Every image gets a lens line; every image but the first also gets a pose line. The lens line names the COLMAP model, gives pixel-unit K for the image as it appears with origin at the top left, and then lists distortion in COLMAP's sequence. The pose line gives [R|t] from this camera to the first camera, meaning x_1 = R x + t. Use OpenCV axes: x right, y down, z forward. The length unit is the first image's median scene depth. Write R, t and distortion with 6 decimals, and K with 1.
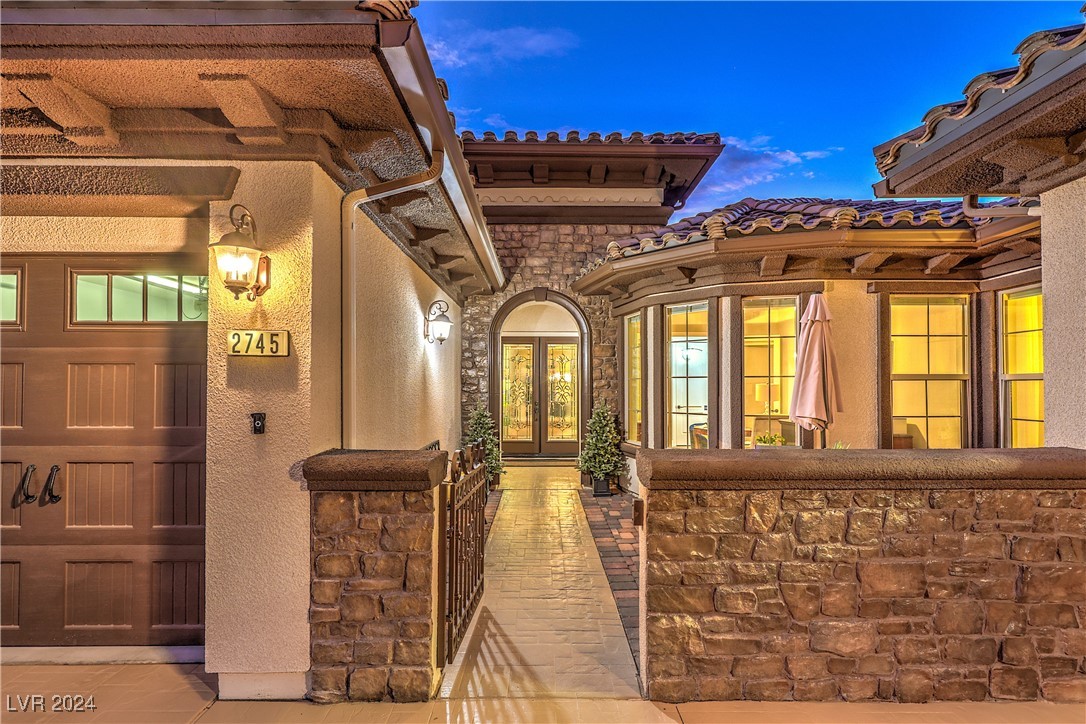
lens RADIAL K [[834.9, 0, 543.0], [0, 834.9, 362.0], [0, 0, 1]] dist [-0.000162, -0.000091]
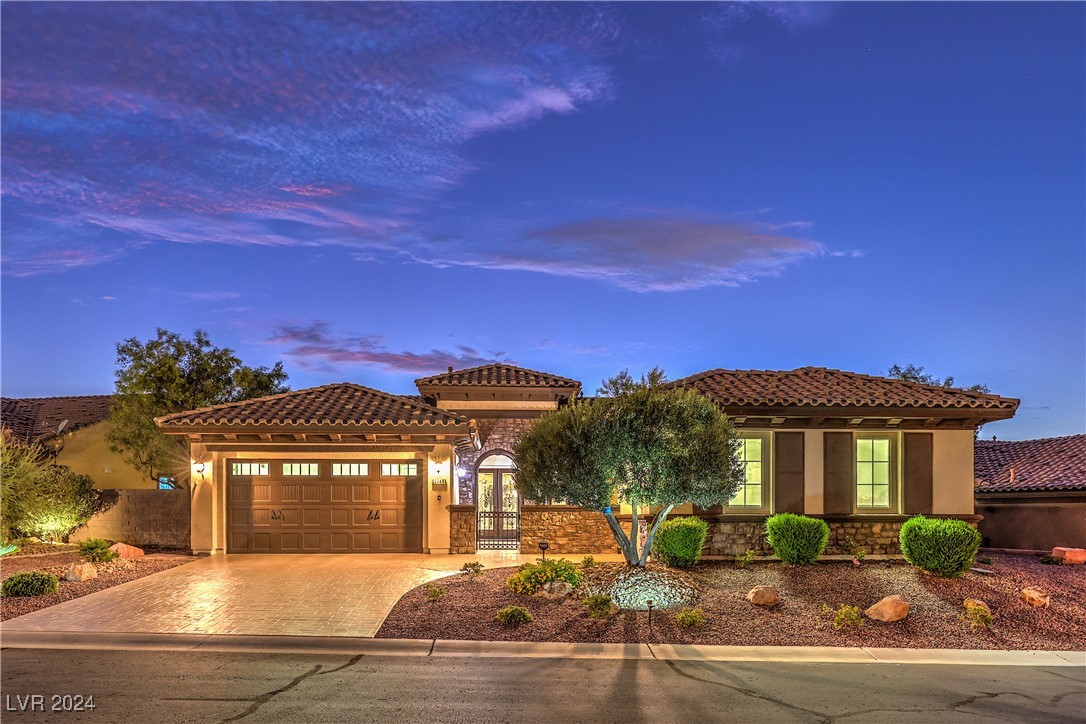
lens RADIAL K [[1550.3, 0, 543.0], [0, 1550.3, 362.0], [0, 0, 1]] dist [0.024893, 0.089055]
pose [[0.999669, -0.005568, 0.025111, 0.014998], [0.007411, 0.997238, -0.073908, -0.016808], [-0.024630, 0.074070, 0.996949, -3.064630]]
